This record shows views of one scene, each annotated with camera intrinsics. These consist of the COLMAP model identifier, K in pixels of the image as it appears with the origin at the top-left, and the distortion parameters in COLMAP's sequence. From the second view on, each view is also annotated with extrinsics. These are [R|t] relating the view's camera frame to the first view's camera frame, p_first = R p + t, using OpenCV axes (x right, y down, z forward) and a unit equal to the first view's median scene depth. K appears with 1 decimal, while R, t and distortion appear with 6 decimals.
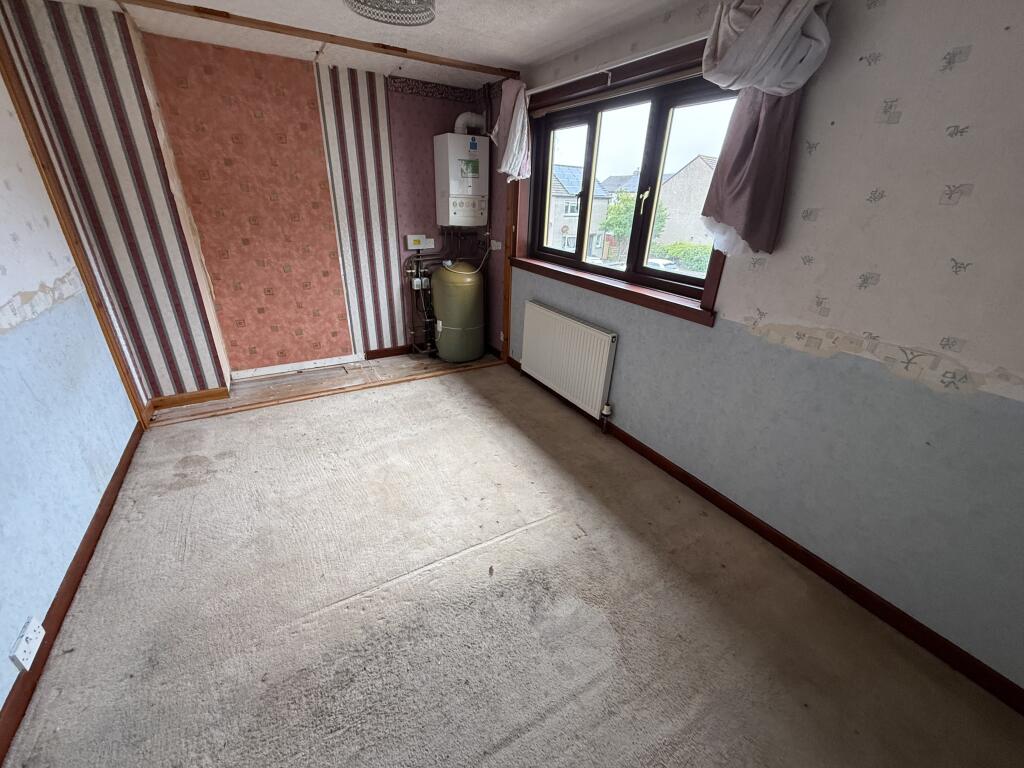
lens RADIAL K [[406.3, 0, 510.7], [0, 406.3, 383.1], [0, 0, 1]] dist [-0.001198, 0.000146]
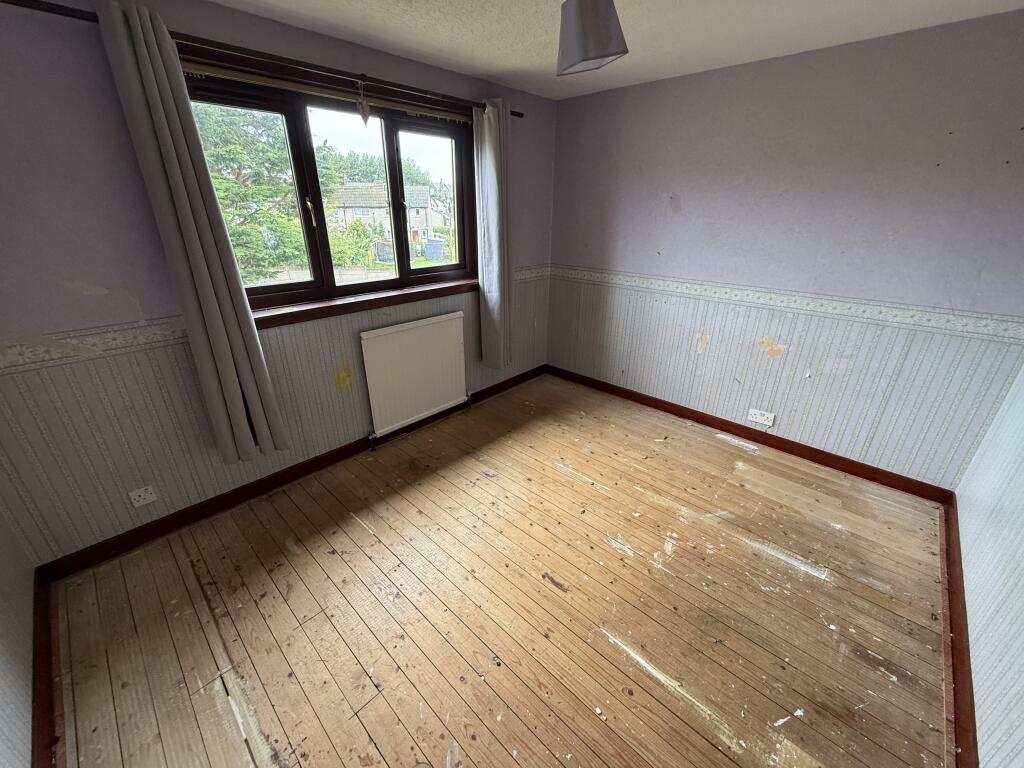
lens RADIAL K [[406.3, 0, 510.7], [0, 406.3, 383.1], [0, 0, 1]] dist [-0.001198, 0.000146]
pose [[-0.276731, -0.410555, 0.868830, -0.811983], [0.378071, 0.784705, 0.491222, -0.479155], [-0.883449, 0.464416, -0.061933, 0.965558]]
